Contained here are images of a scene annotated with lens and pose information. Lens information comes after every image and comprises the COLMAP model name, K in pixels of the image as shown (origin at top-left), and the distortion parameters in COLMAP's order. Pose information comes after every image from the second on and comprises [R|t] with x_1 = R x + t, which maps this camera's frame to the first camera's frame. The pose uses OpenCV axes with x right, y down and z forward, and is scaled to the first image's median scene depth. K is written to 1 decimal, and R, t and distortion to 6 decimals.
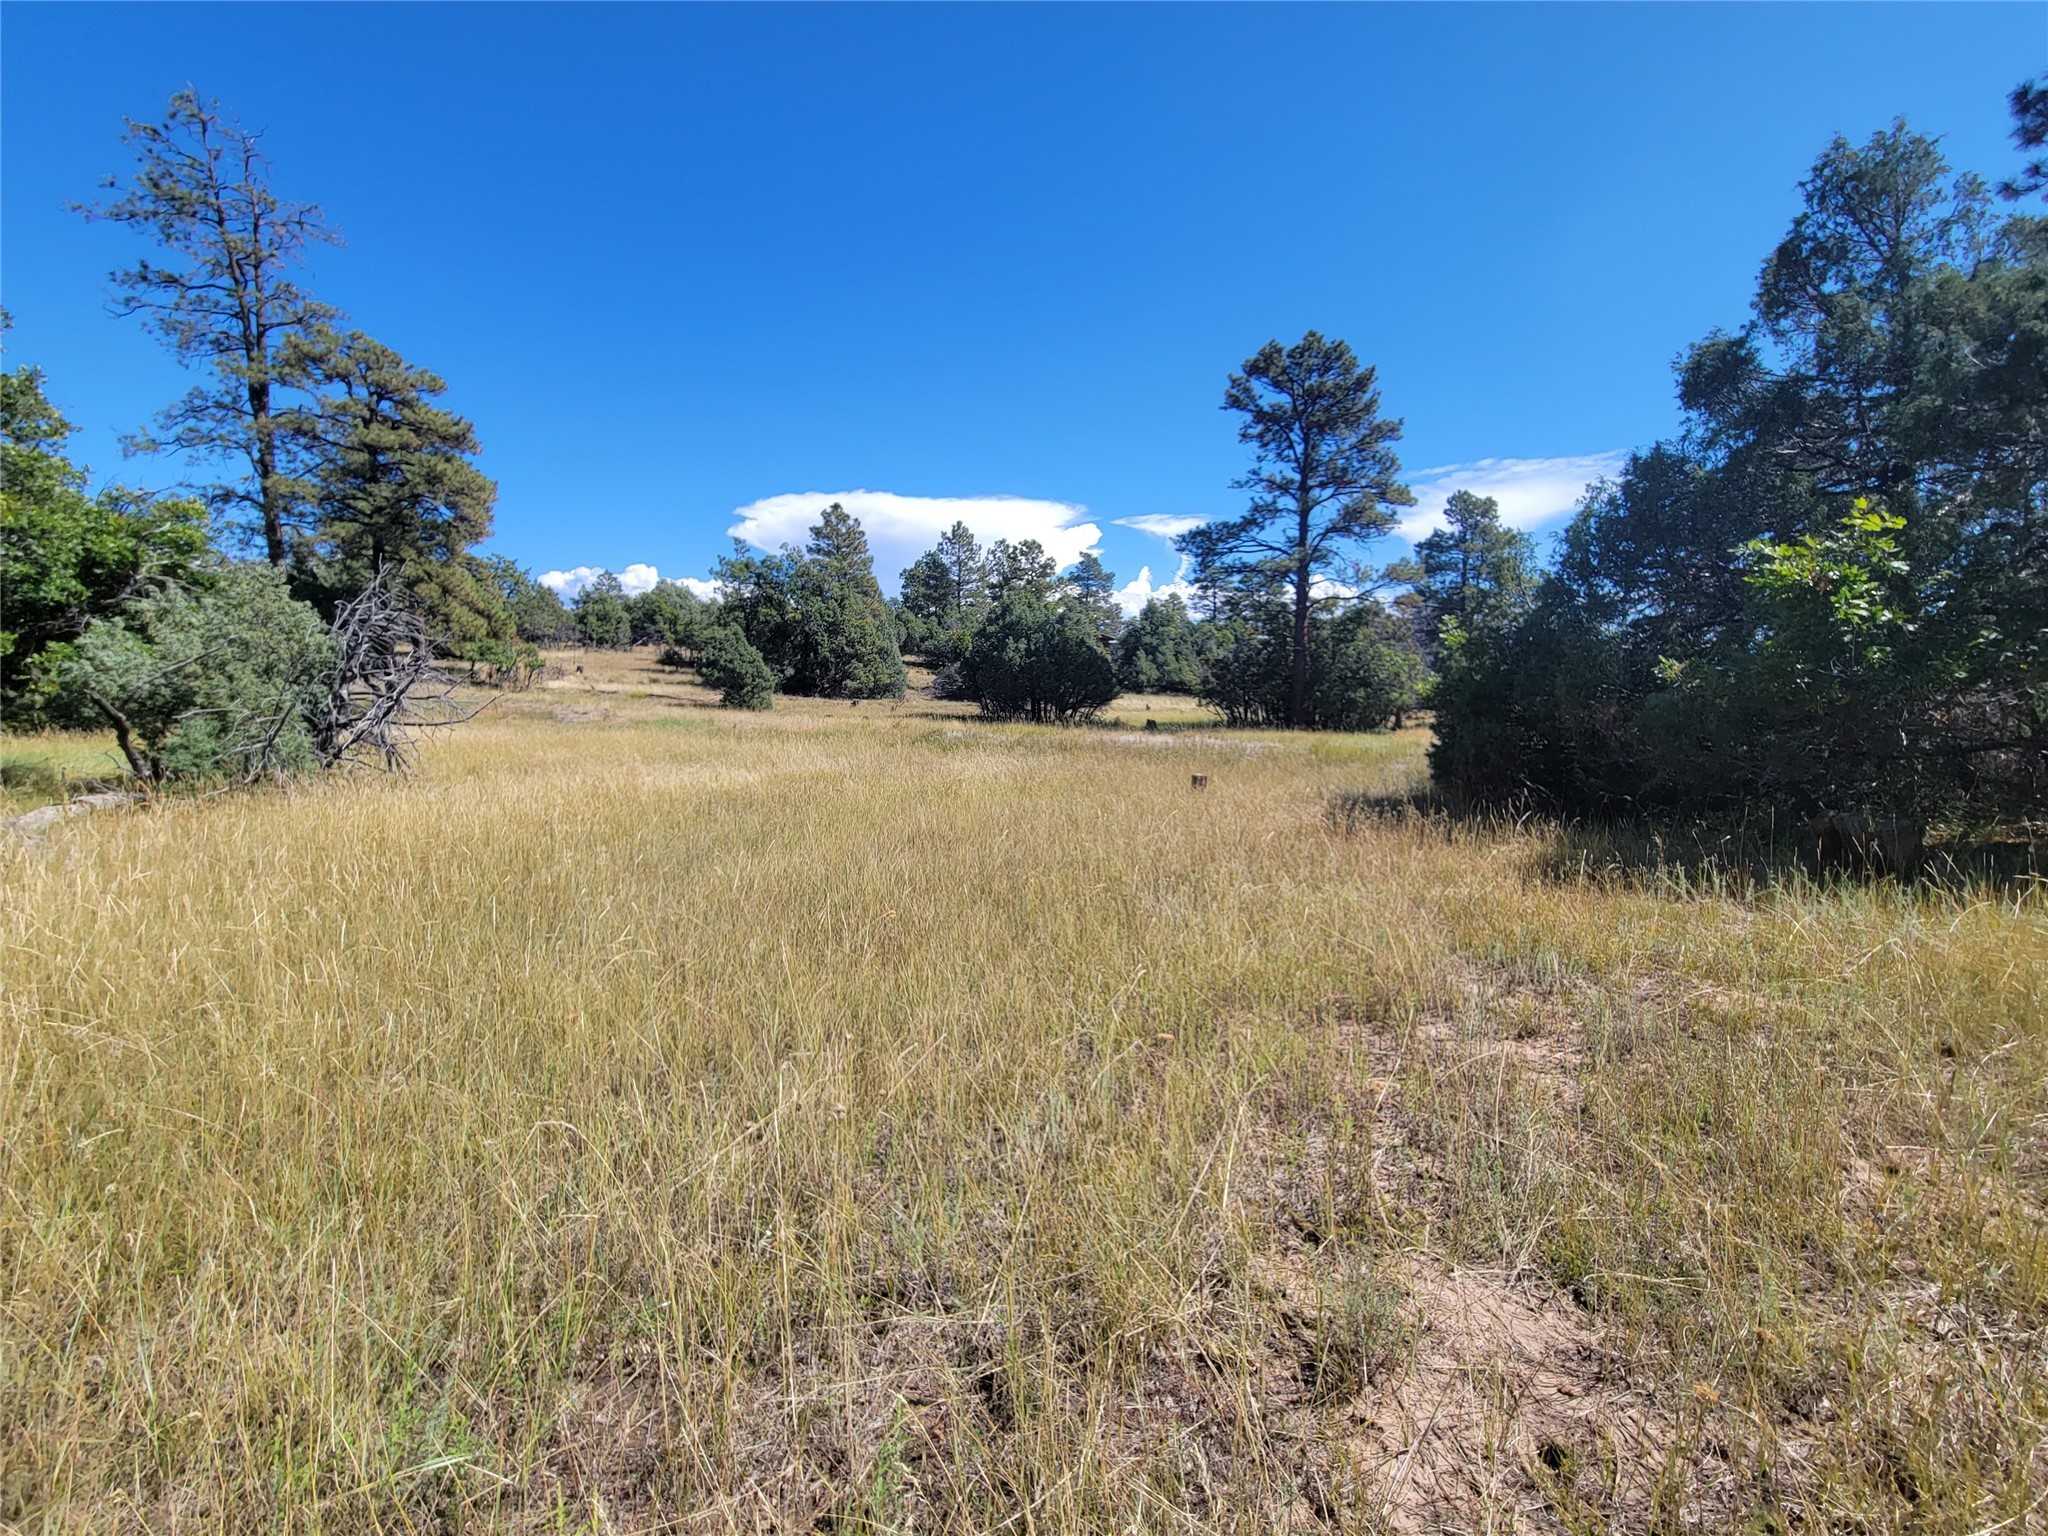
lens RADIAL K [[840.2, 0, 1026.5], [0, 840.2, 768.2], [0, 0, 1]] dist [-0.001669, 0.000317]
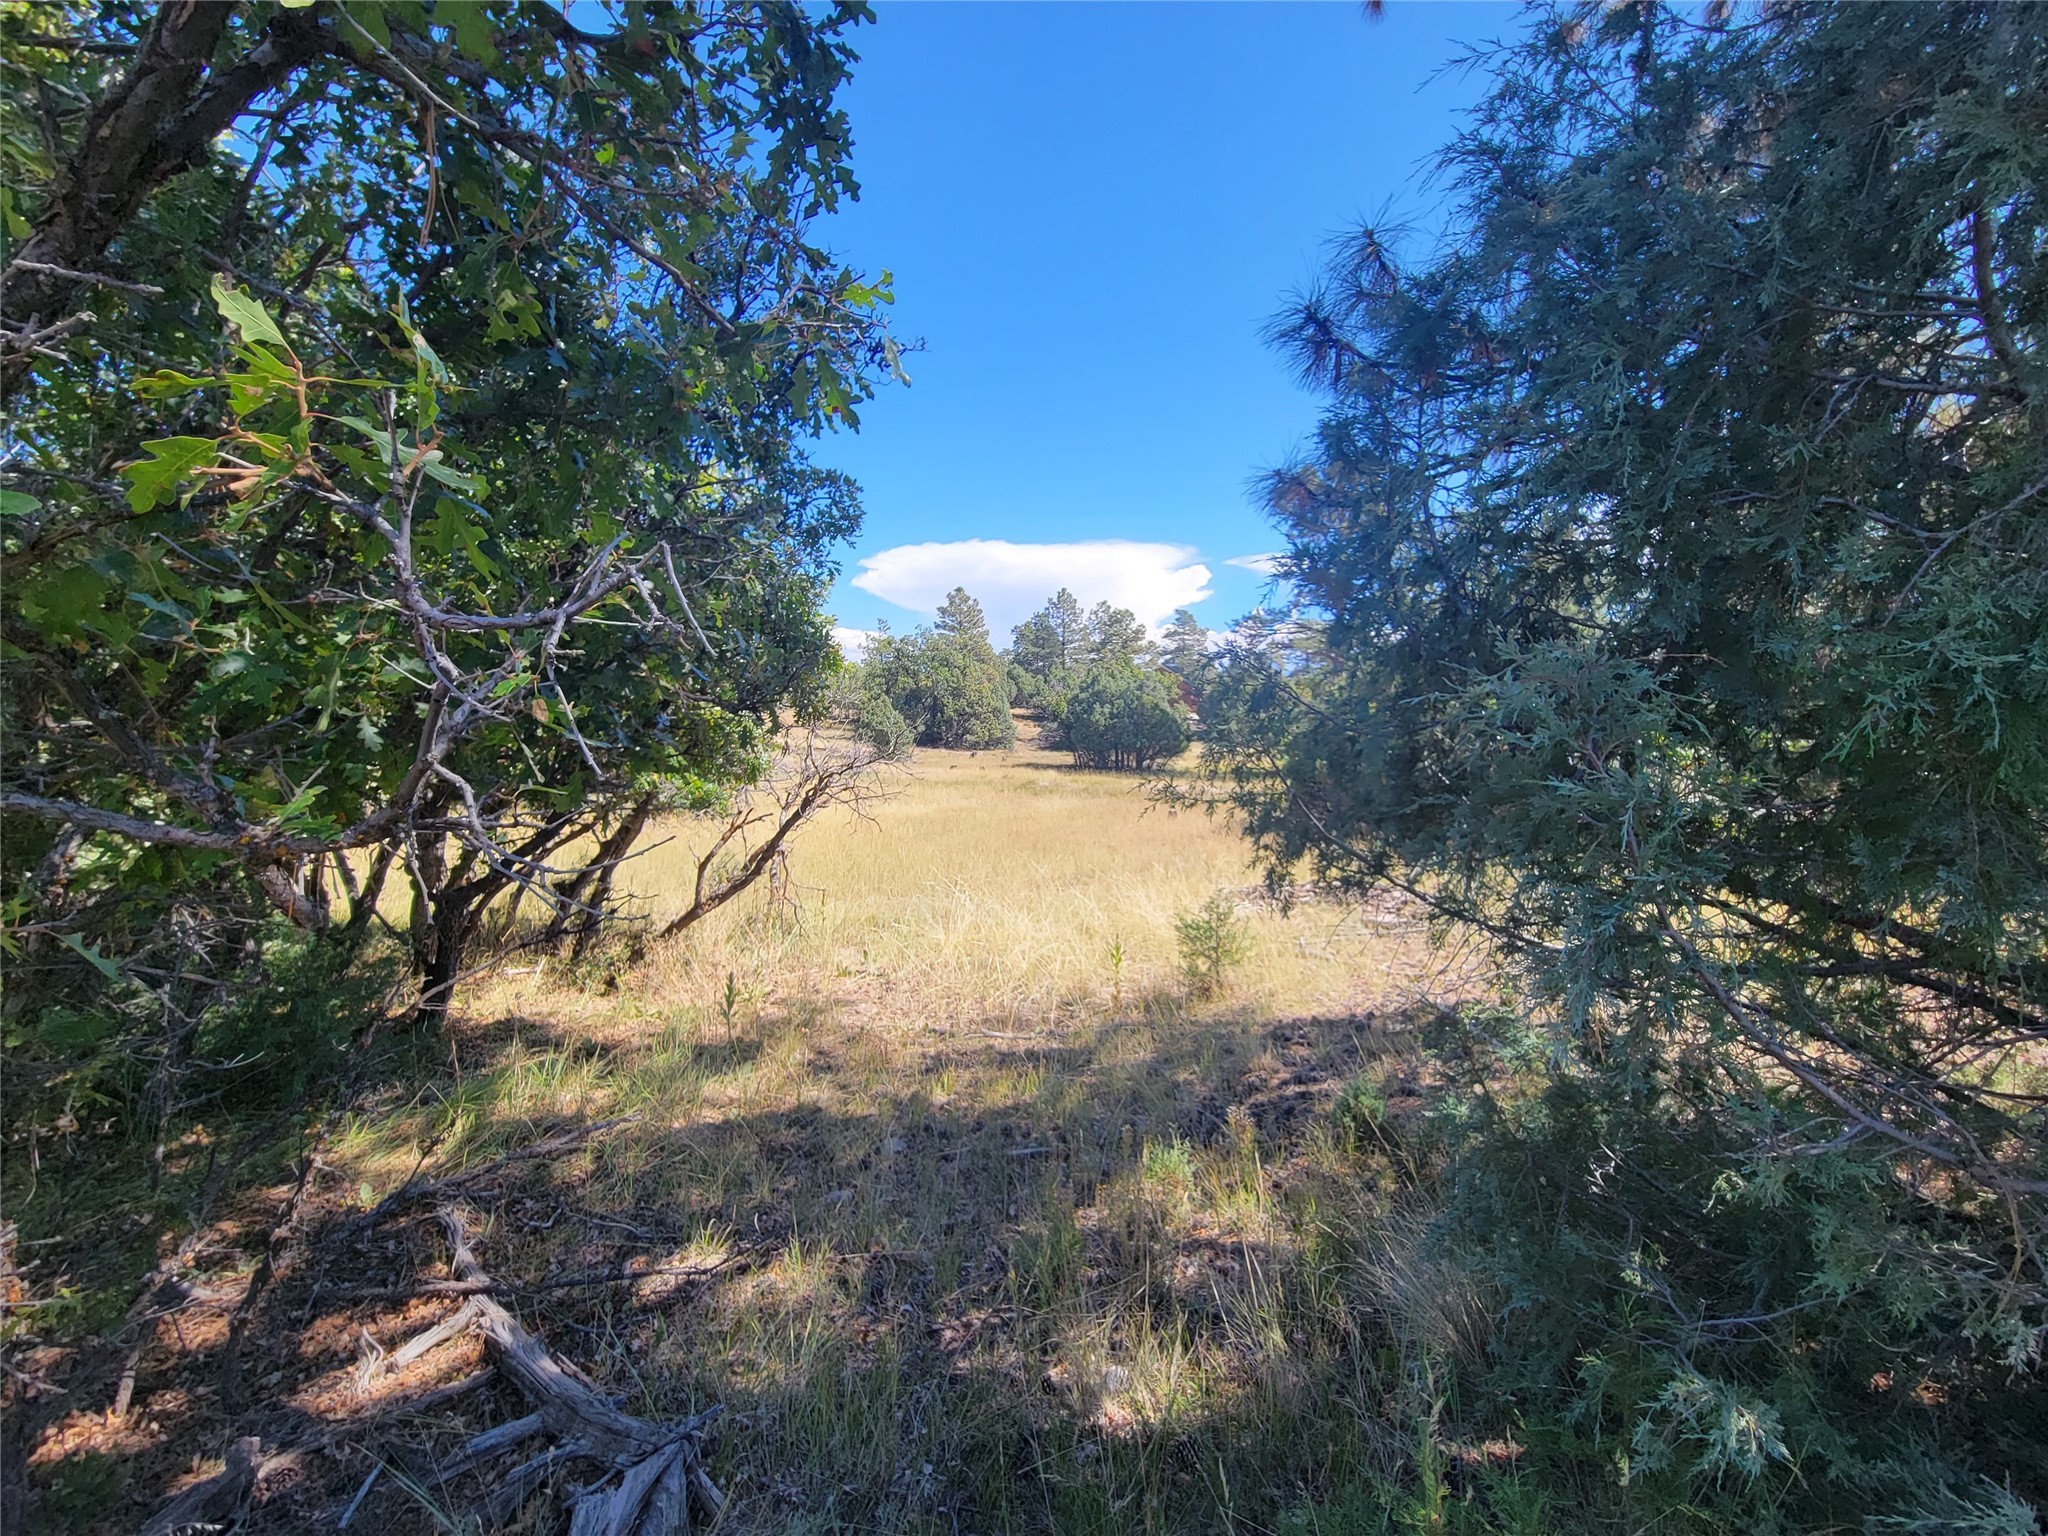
lens RADIAL K [[840.2, 0, 1026.5], [0, 840.2, 768.2], [0, 0, 1]] dist [-0.001669, 0.000317]
pose [[0.991476, 0.003391, -0.130248, 0.030431], [-0.009772, 0.998781, -0.048379, 0.001907], [0.129925, 0.049240, 0.990300, -0.190489]]
